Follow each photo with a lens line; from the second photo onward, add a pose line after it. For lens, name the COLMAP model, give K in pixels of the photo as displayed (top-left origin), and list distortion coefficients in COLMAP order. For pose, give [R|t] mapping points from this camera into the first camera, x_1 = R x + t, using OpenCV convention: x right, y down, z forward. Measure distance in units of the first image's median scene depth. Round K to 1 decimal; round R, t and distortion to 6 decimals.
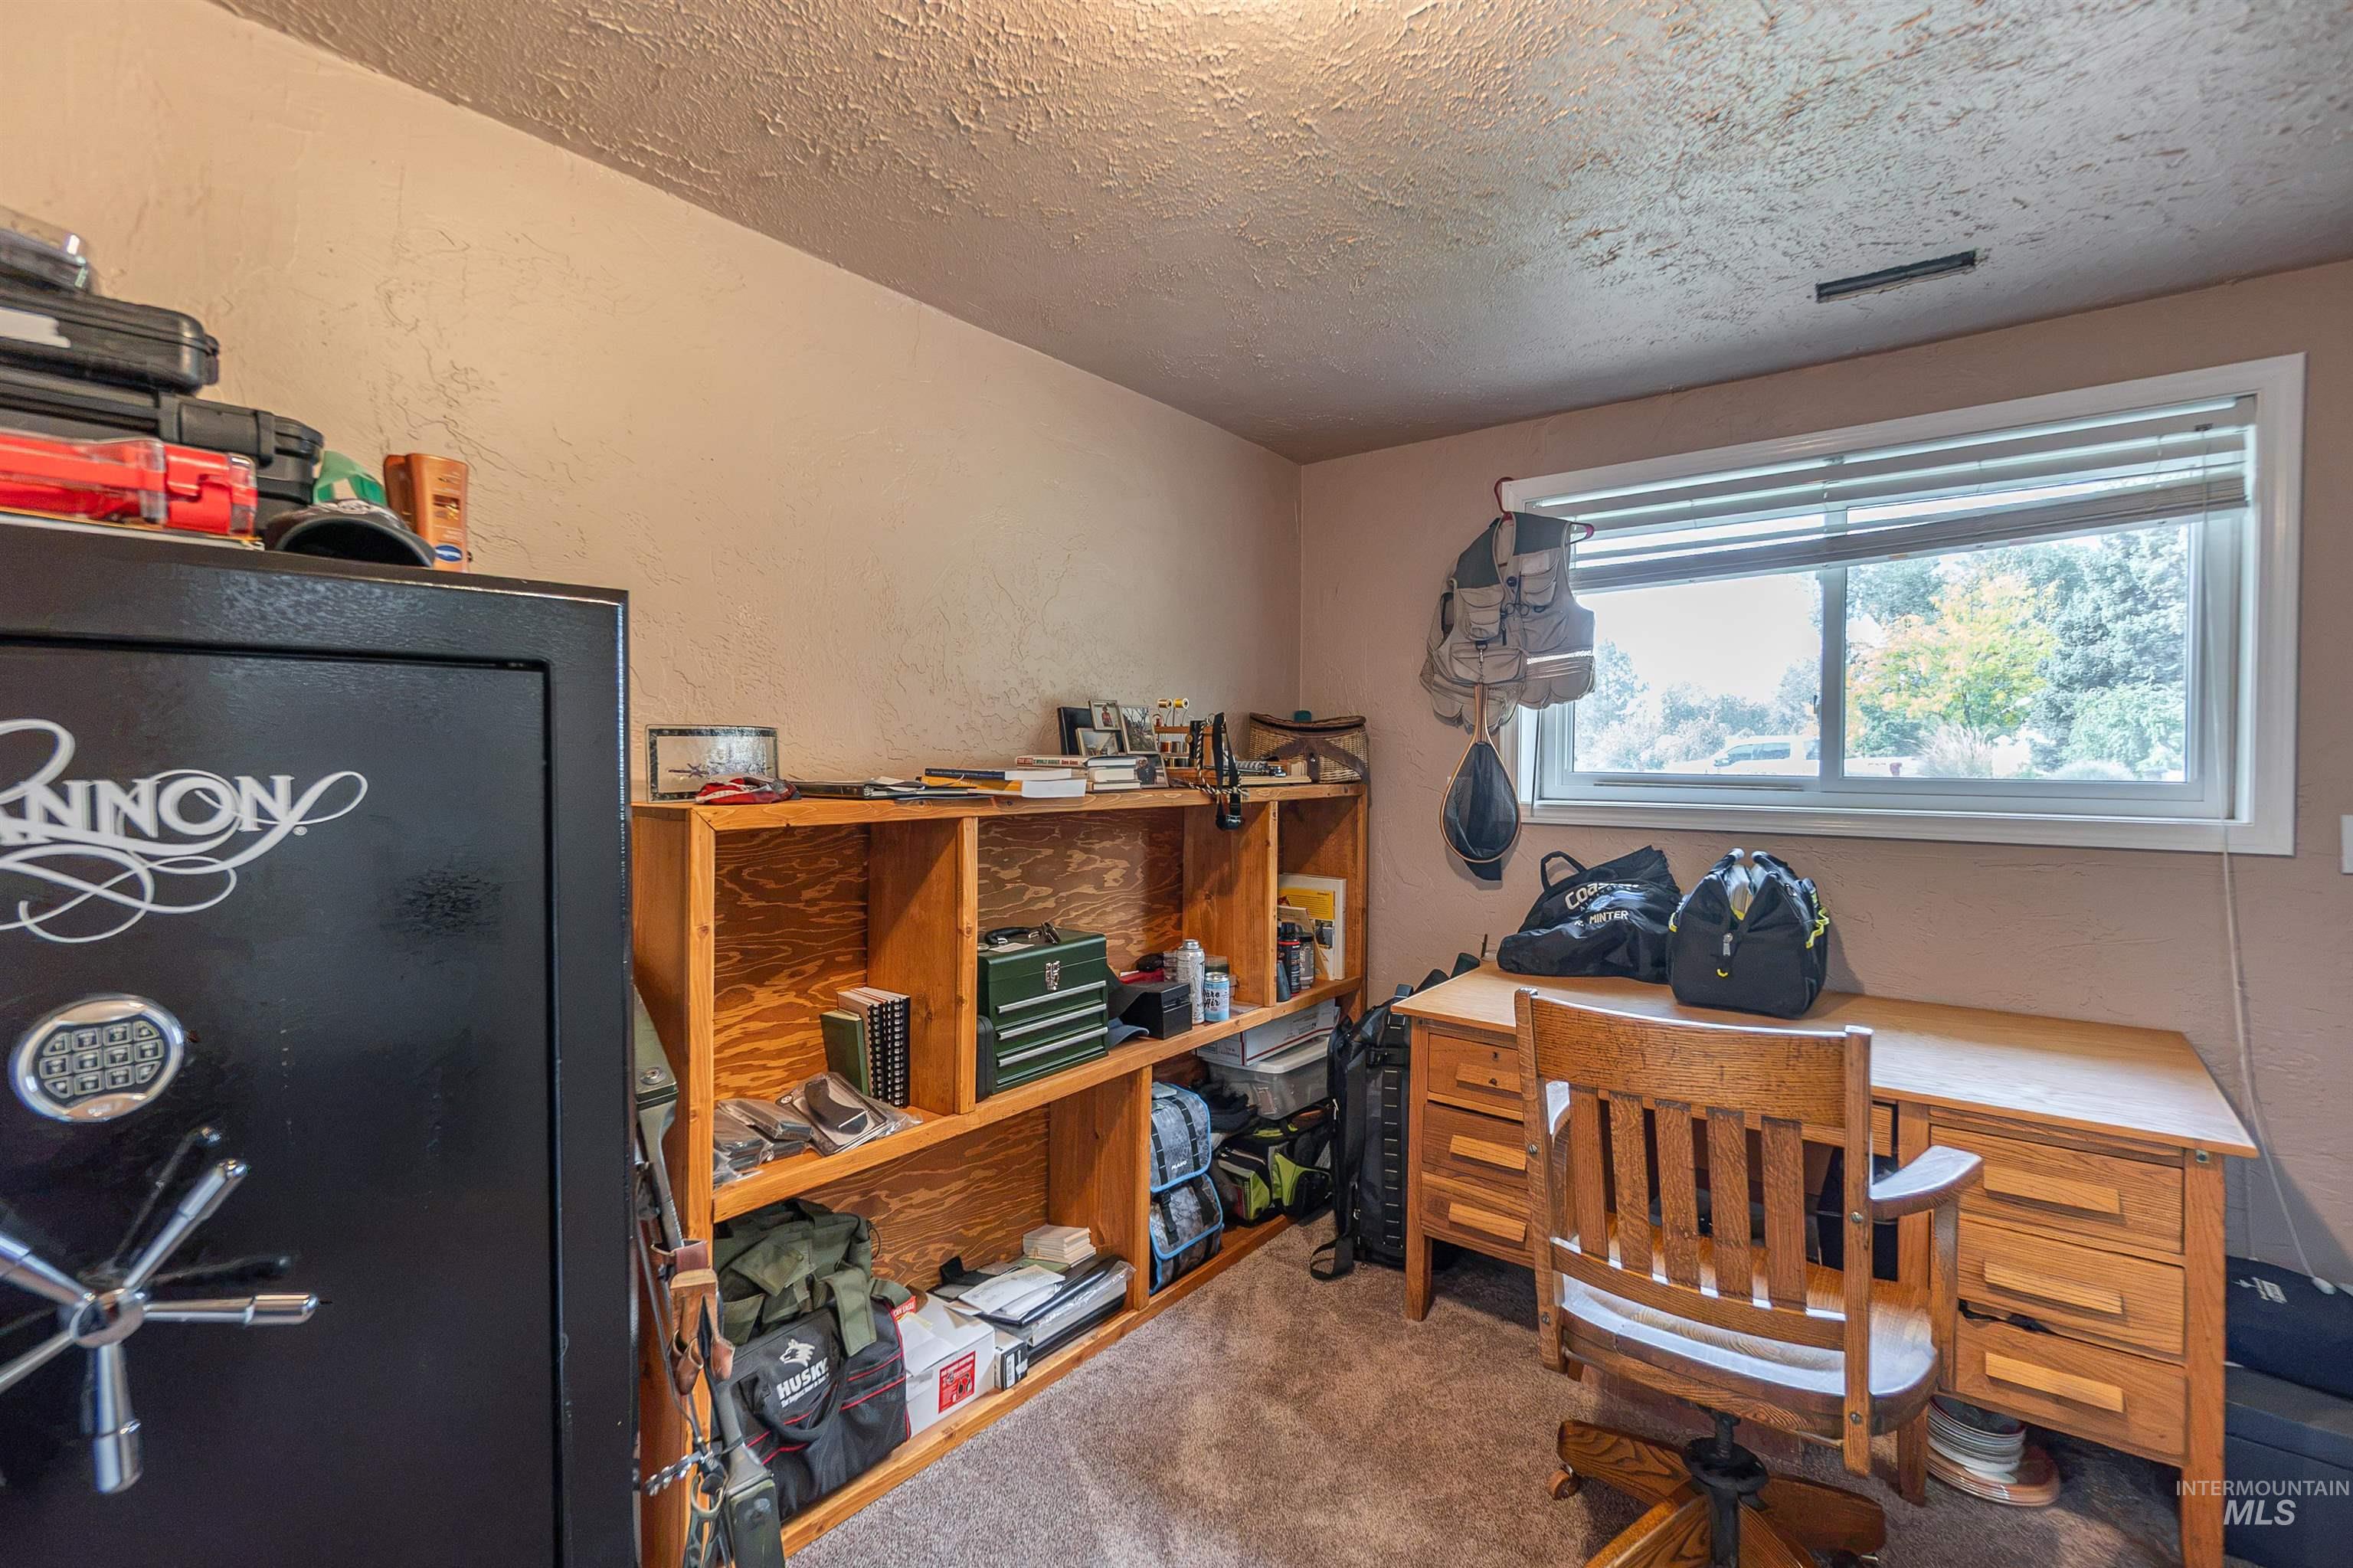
lens RADIAL K [[1017.4, 0, 1179.4], [0, 1017.4, 774.3], [0, 0, 1]] dist [0.001378, -0.000438]
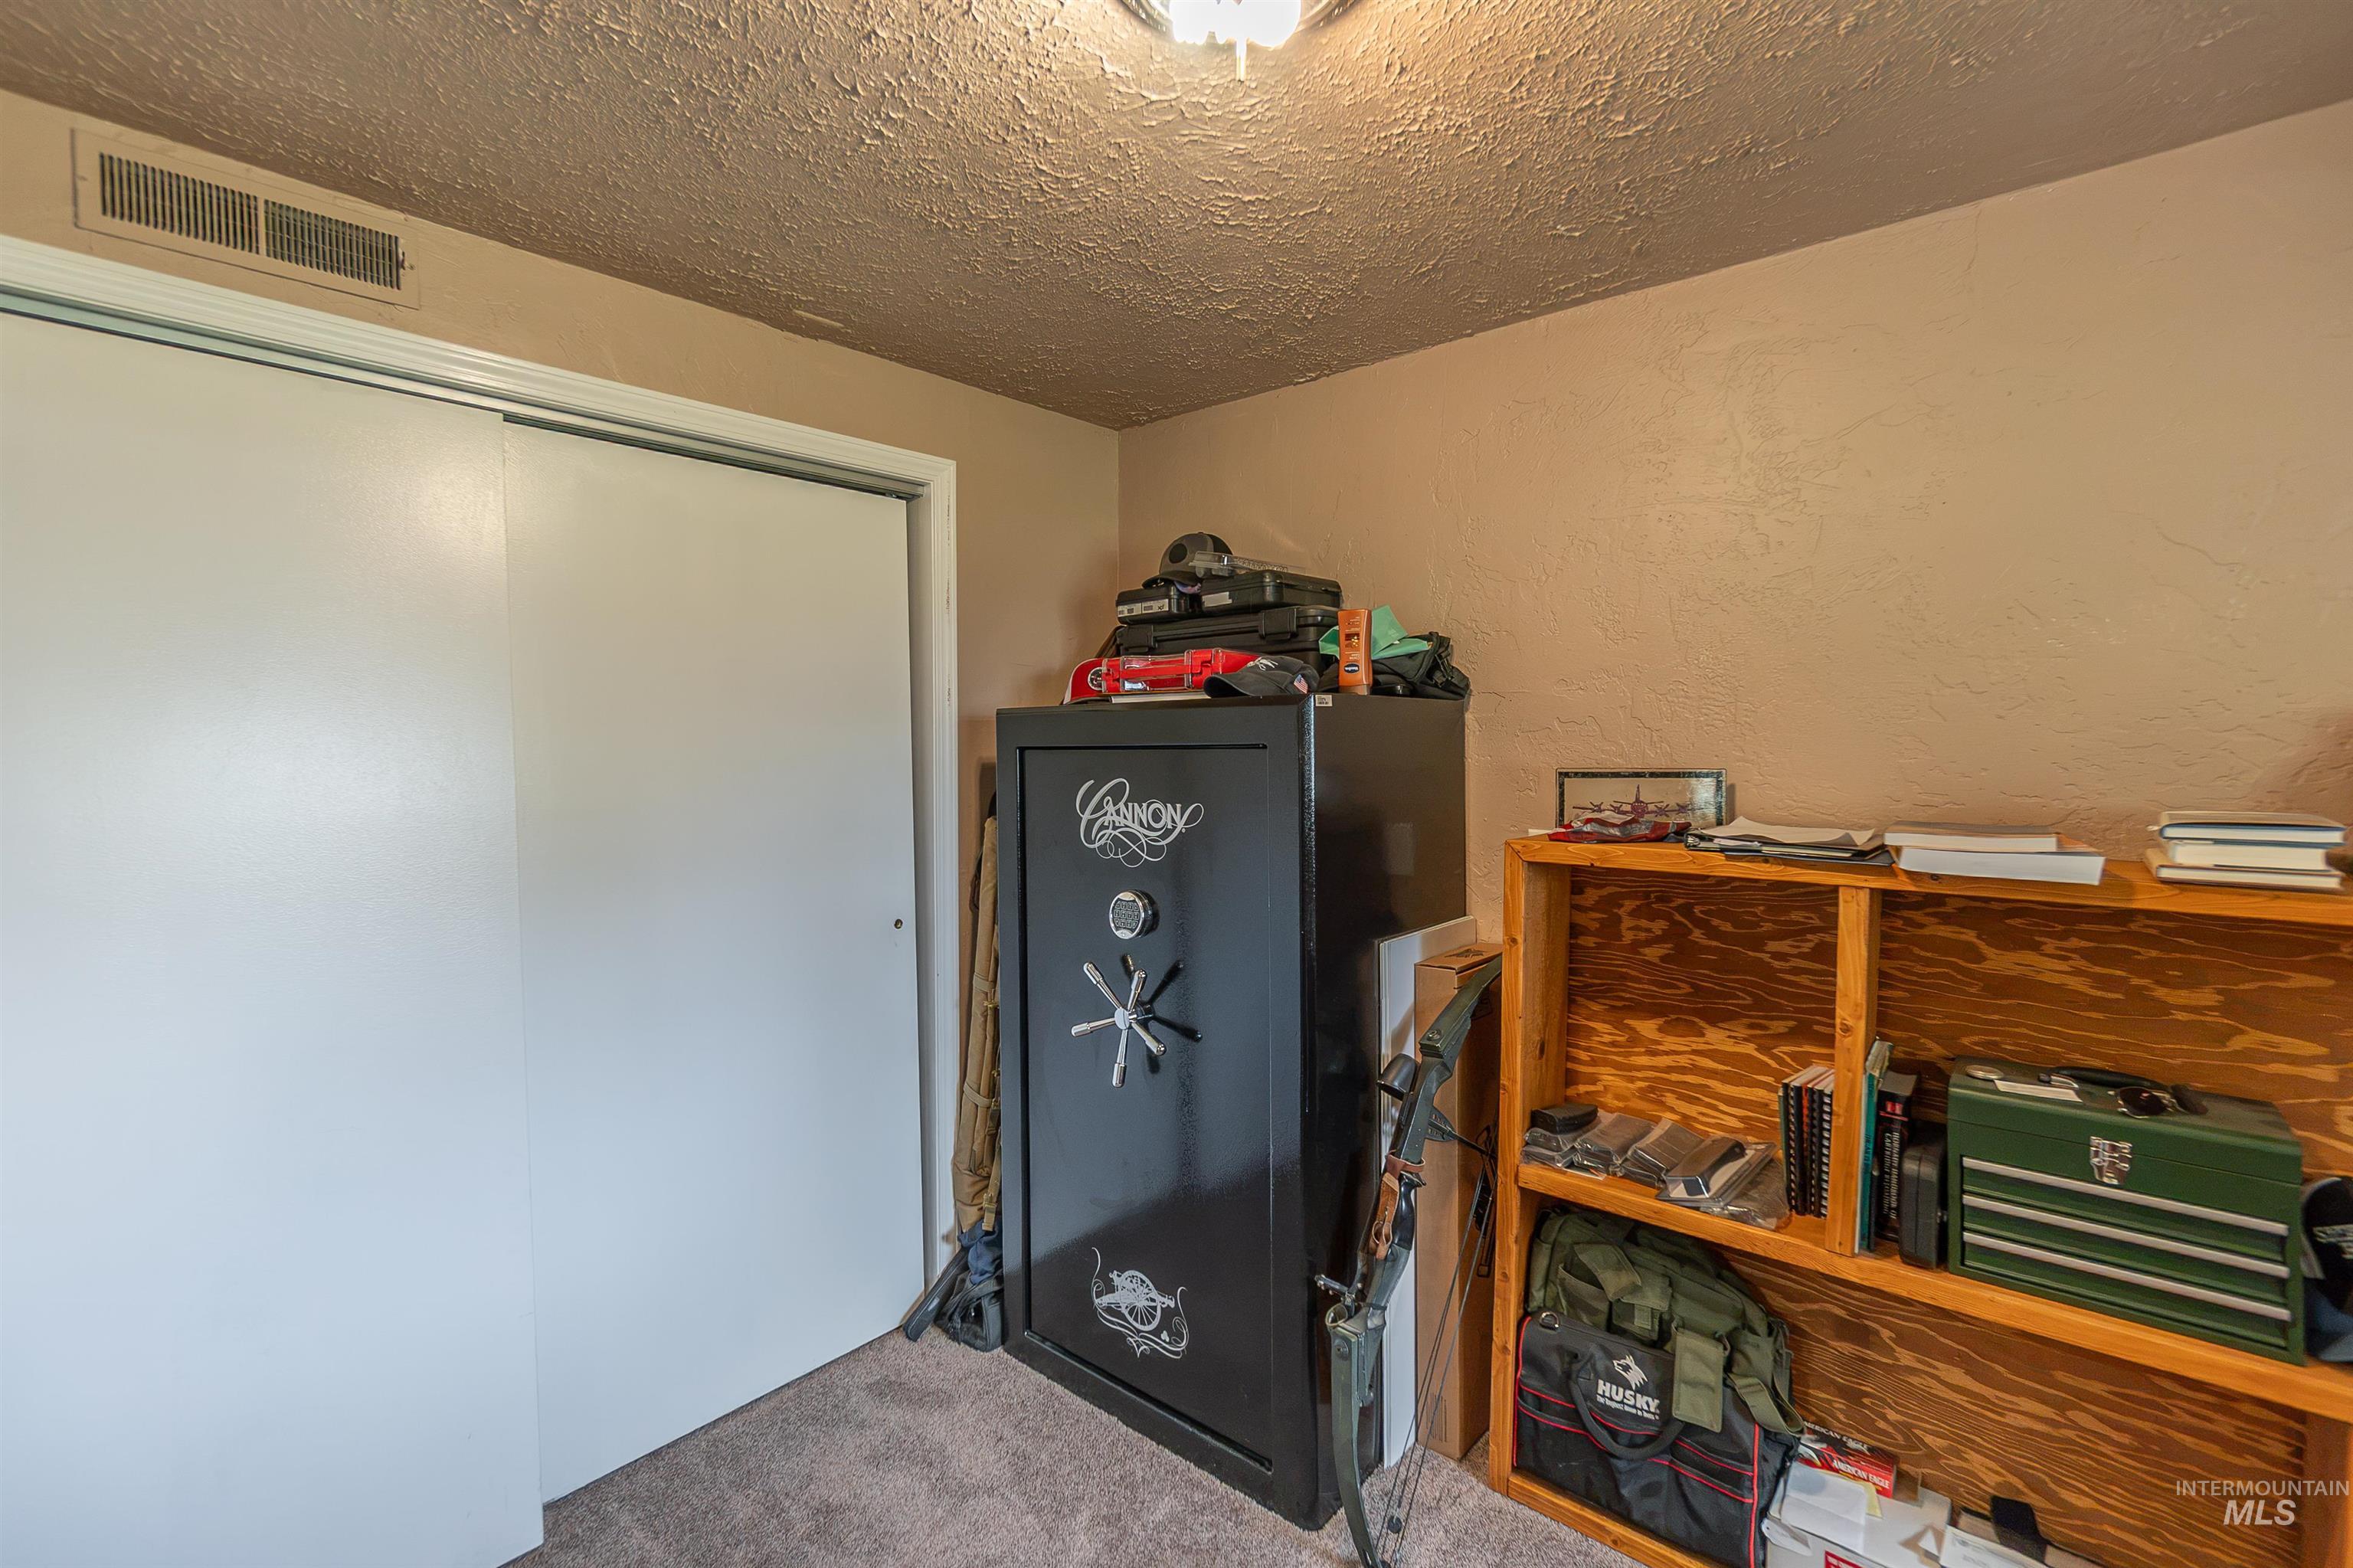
lens RADIAL K [[1017.4, 0, 1179.2], [0, 1017.4, 776.7], [0, 0, 1]] dist [0.001378, -0.000438]
pose [[-0.020932, 0.032147, -0.999264, 0.608329], [-0.018724, 0.999295, 0.032540, -0.060797], [0.999606, 0.019392, -0.020315, 0.504638]]
